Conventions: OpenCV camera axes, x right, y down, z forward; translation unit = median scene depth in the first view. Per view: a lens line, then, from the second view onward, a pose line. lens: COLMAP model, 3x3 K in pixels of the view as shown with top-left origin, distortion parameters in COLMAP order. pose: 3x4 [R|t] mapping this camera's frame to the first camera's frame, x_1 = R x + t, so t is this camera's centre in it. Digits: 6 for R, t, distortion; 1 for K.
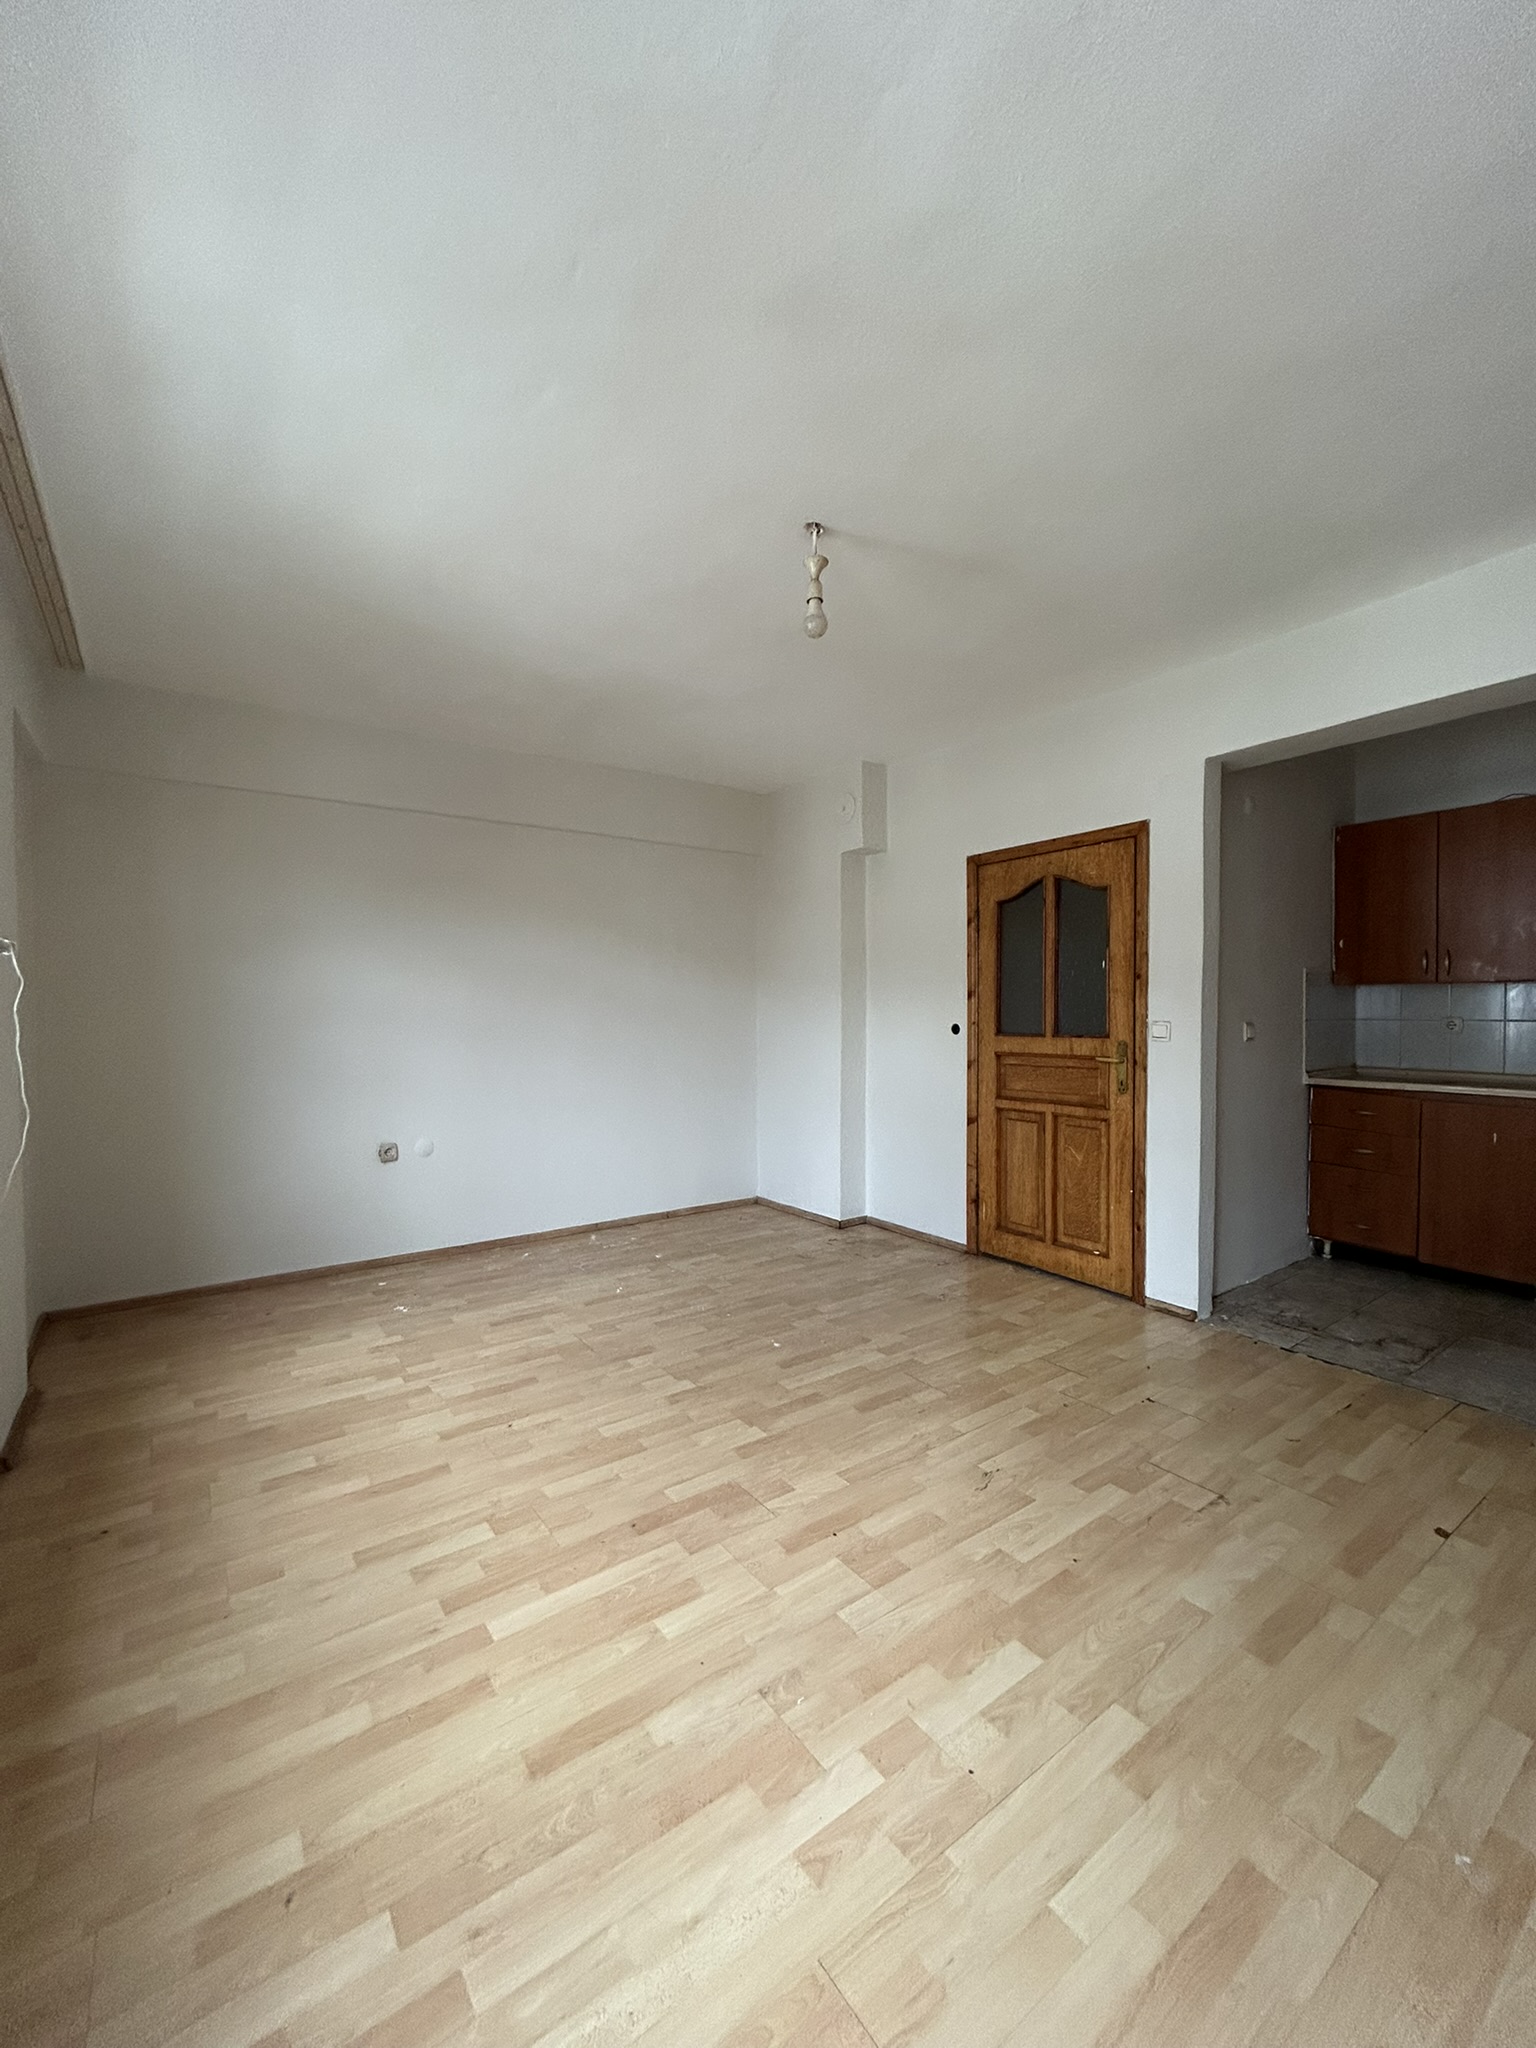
lens RADIAL K [[824.9, 0, 773.6], [0, 824.9, 1023.0], [0, 0, 1]] dist [-0.000348, 0.000839]
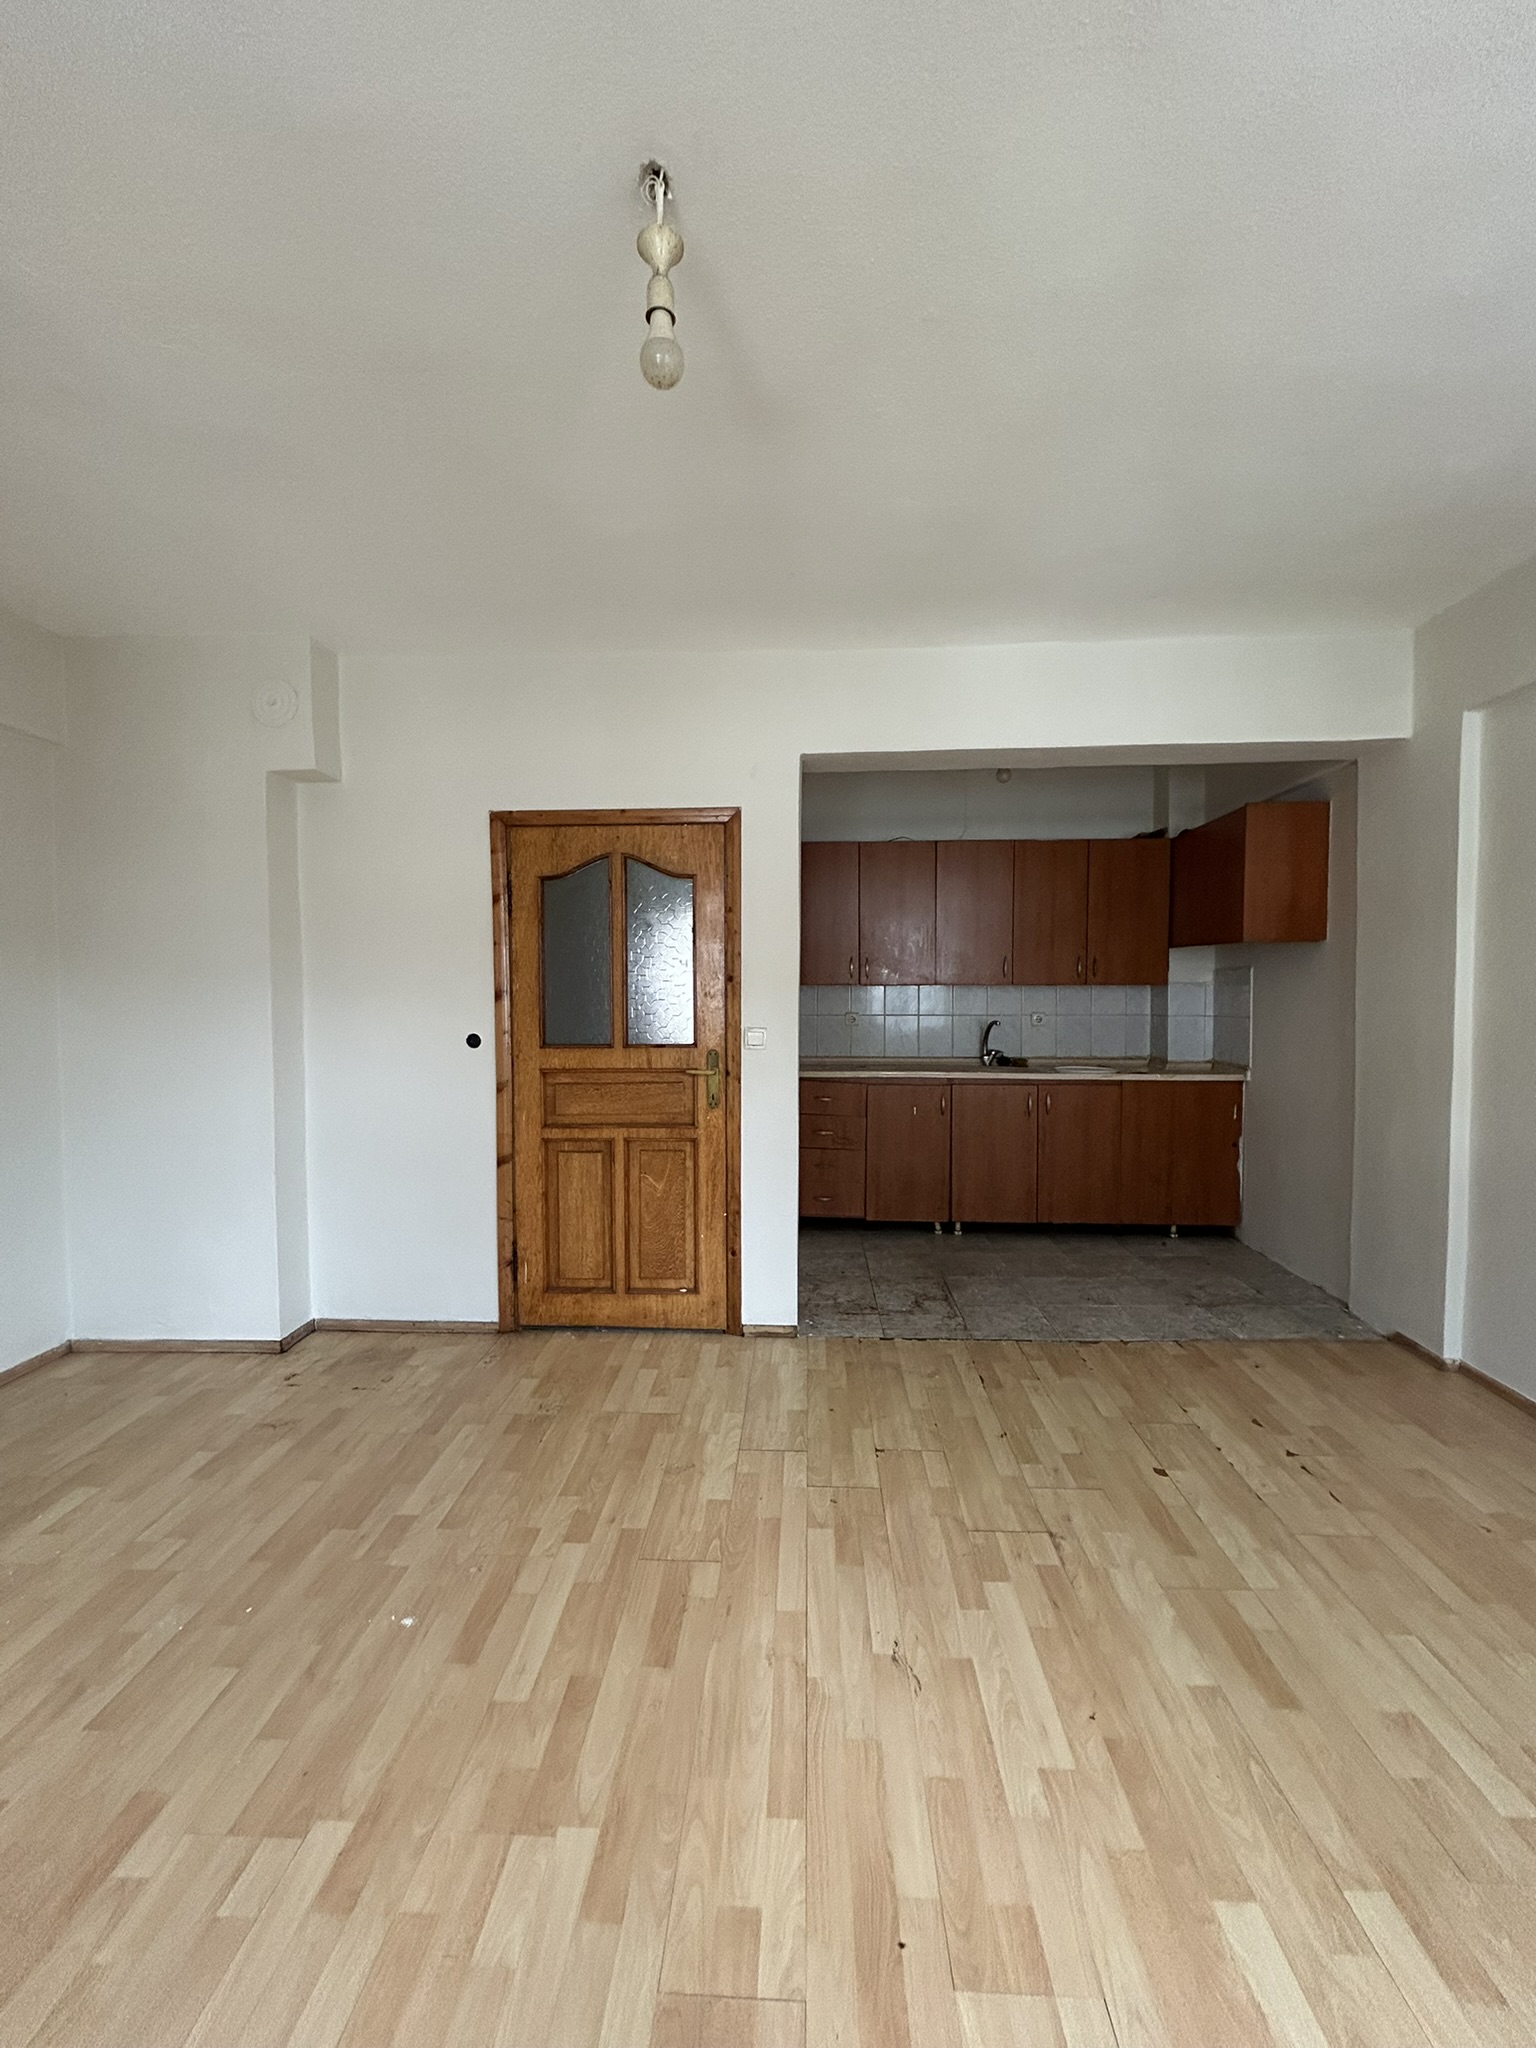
lens RADIAL K [[822.0, 0, 770.3], [0, 822.0, 1023.5], [0, 0, 1]] dist [0.000520, 0.000190]
pose [[0.623821, -0.030099, 0.780987, -0.234345], [0.012482, 0.999514, 0.028551, -0.031848], [-0.781467, -0.008063, 0.623894, 0.391455]]
